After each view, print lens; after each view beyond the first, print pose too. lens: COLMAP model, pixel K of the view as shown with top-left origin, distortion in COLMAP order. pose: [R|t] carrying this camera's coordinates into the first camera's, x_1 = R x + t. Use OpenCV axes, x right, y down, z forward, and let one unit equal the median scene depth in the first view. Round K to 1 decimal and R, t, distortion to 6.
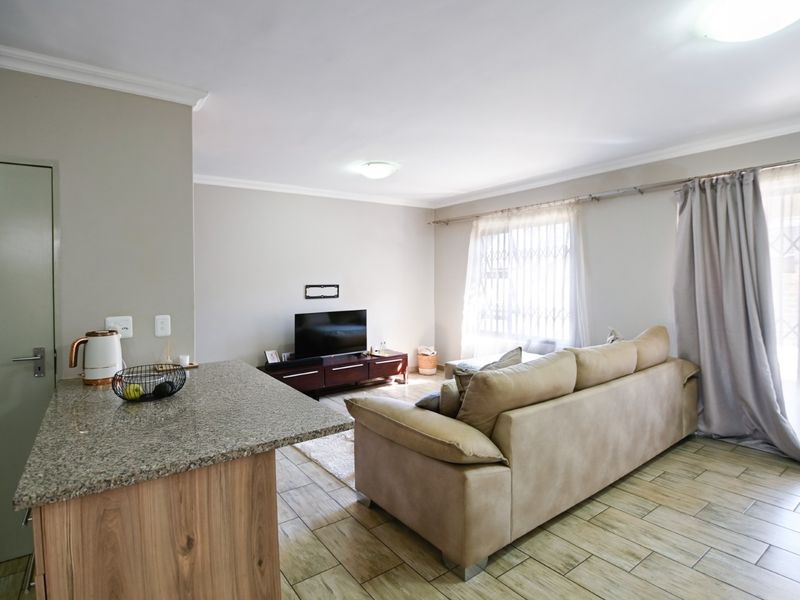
lens RADIAL K [[403.5, 0, 400.0], [0, 403.5, 300.0], [0, 0, 1]] dist [-0.000129, 0.000145]
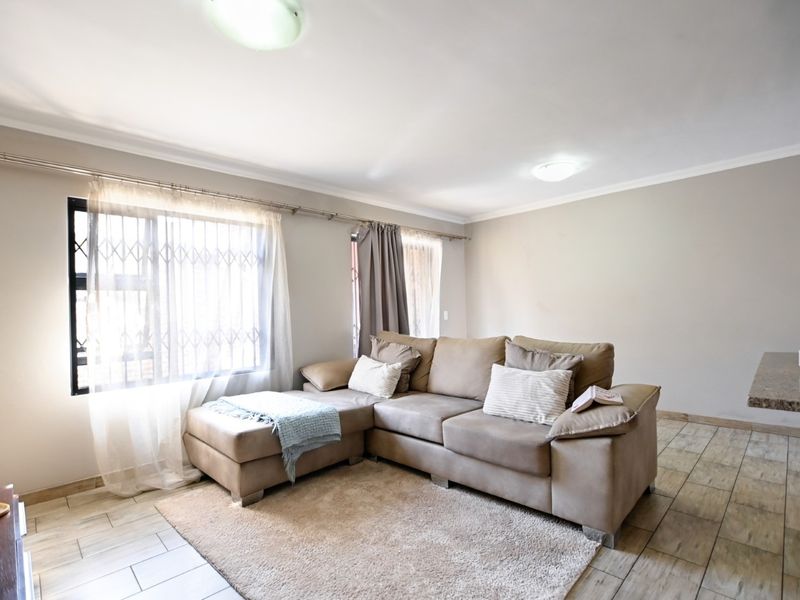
lens RADIAL K [[403.5, 0, 400.0], [0, 403.5, 300.0], [0, 0, 1]] dist [-0.000129, 0.000145]
pose [[-0.138041, 0.016698, 0.990286, -0.612151], [0.057271, 0.998319, -0.008850, -0.017695], [-0.988769, 0.055492, -0.138765, 1.070517]]
